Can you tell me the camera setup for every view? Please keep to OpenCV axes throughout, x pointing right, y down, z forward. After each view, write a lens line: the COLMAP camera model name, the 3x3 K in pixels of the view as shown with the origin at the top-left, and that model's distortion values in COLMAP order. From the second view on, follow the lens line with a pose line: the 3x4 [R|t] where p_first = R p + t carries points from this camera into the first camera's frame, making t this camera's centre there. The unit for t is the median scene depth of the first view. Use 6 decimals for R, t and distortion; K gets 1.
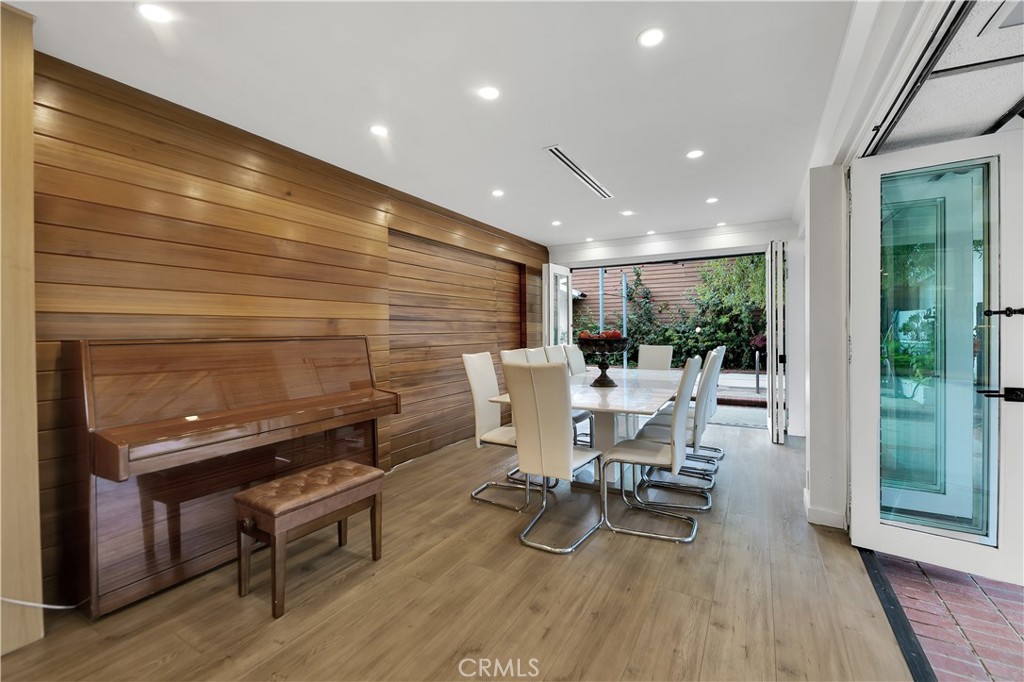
lens RADIAL K [[418.9, 0, 521.4], [0, 418.9, 334.9], [0, 0, 1]] dist [0.001739, -0.001151]
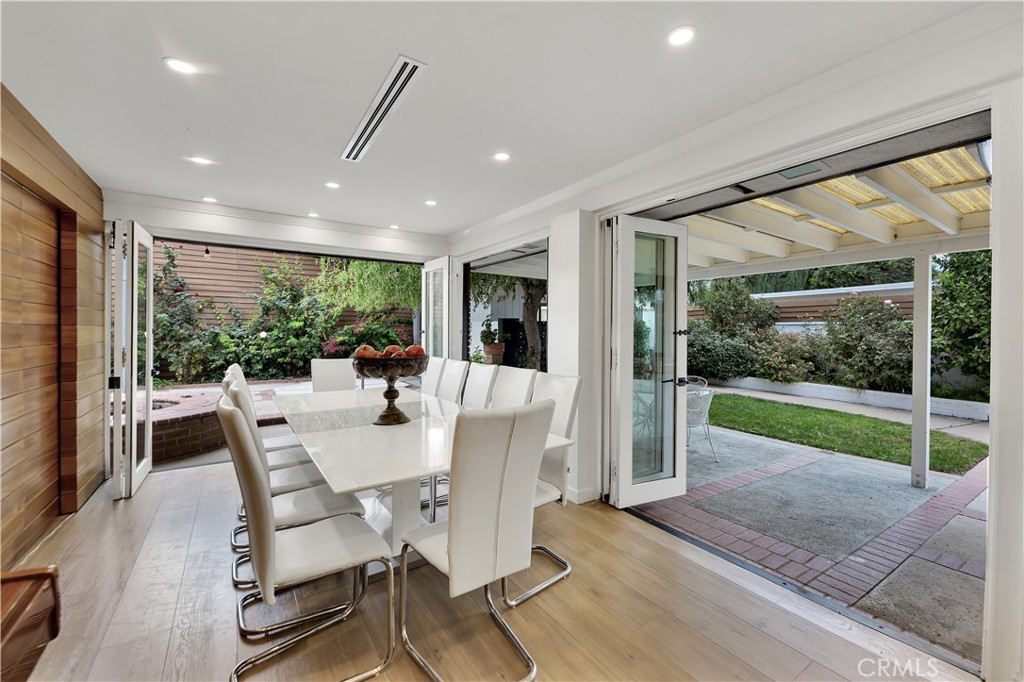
lens RADIAL K [[418.9, 0, 517.1], [0, 418.9, 336.9], [0, 0, 1]] dist [0.001739, -0.001151]
pose [[0.438699, -0.005271, 0.898619, -0.123862], [0.003925, 0.999984, 0.003950, -0.009140], [-0.898626, 0.001795, 0.438712, 0.170029]]
